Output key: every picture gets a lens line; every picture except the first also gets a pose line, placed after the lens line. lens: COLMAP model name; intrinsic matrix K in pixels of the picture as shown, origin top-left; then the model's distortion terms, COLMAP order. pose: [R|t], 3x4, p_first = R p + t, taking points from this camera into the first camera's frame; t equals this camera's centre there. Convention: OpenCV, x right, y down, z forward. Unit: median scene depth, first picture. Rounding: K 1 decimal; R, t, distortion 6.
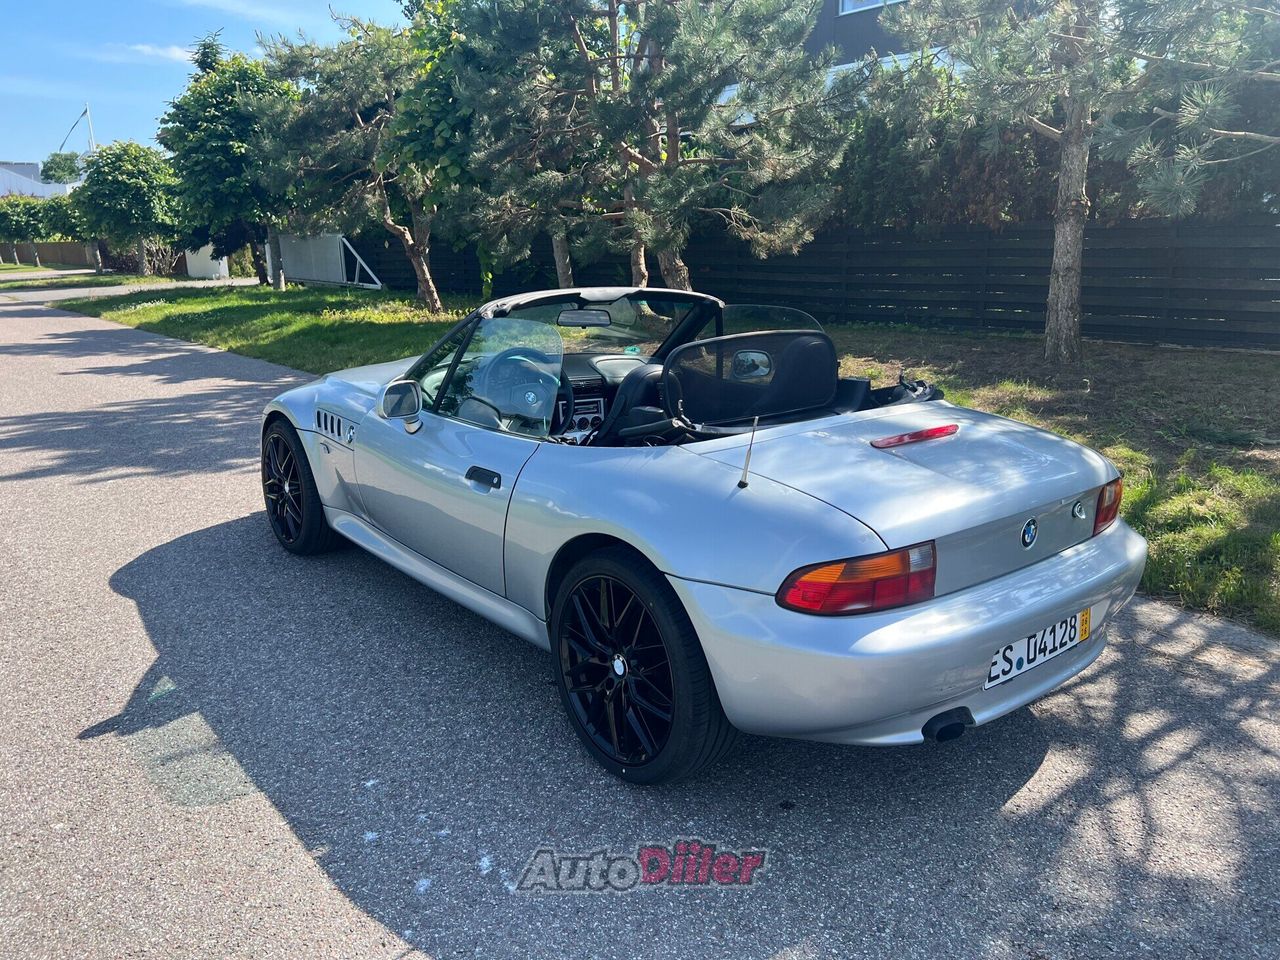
lens RADIAL K [[962.2, 0, 640.4], [0, 962.2, 484.9], [0, 0, 1]] dist [0.069550, -0.076054]
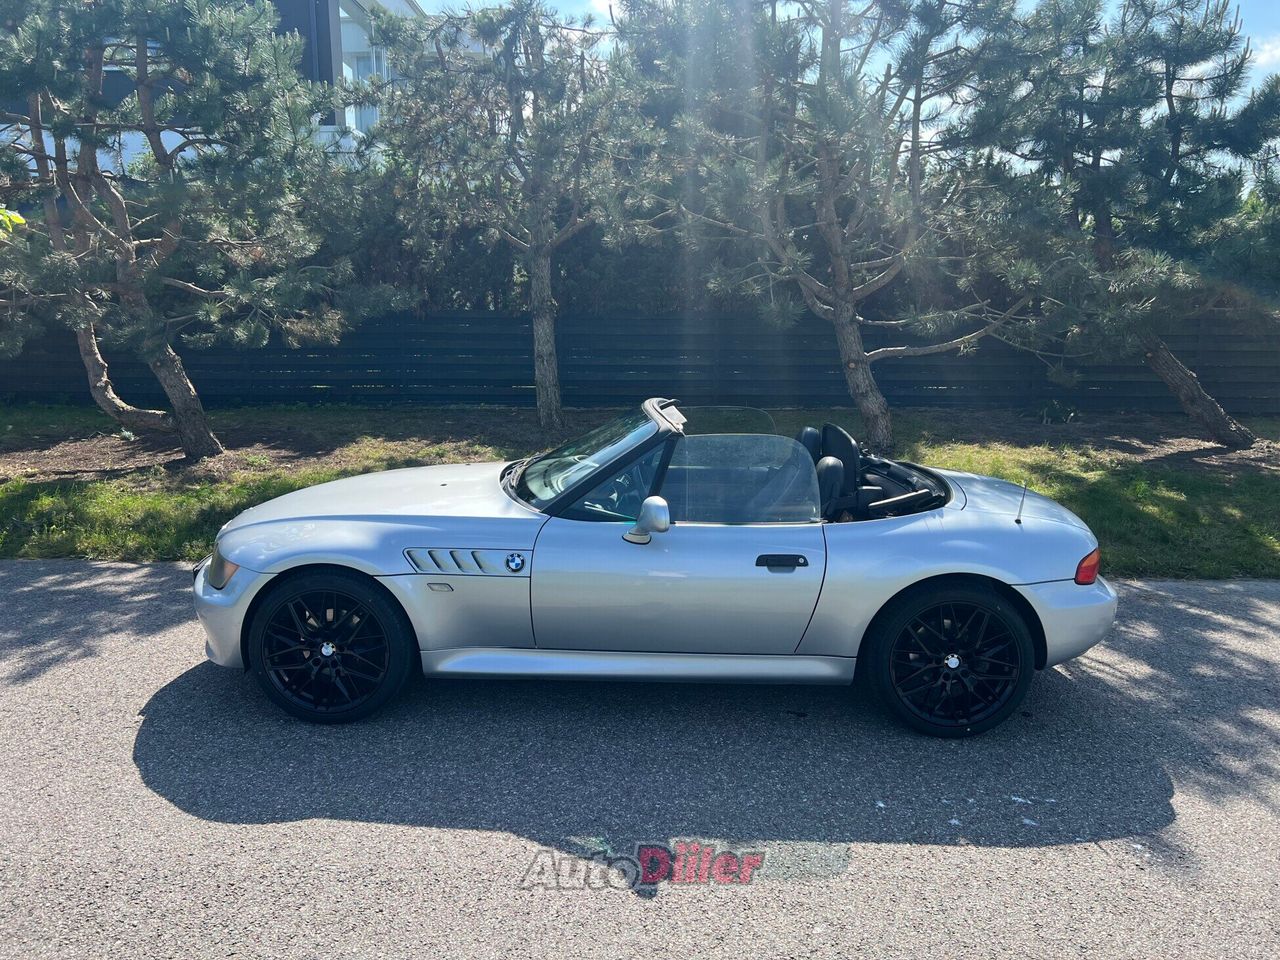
lens RADIAL K [[962.2, 0, 640.4], [0, 962.2, 484.9], [0, 0, 1]] dist [0.069550, -0.076054]
pose [[0.639884, -0.131774, 0.757089, -0.442523], [0.175312, 0.984241, 0.023139, -0.060791], [-0.748207, 0.117921, 0.652902, 0.113230]]
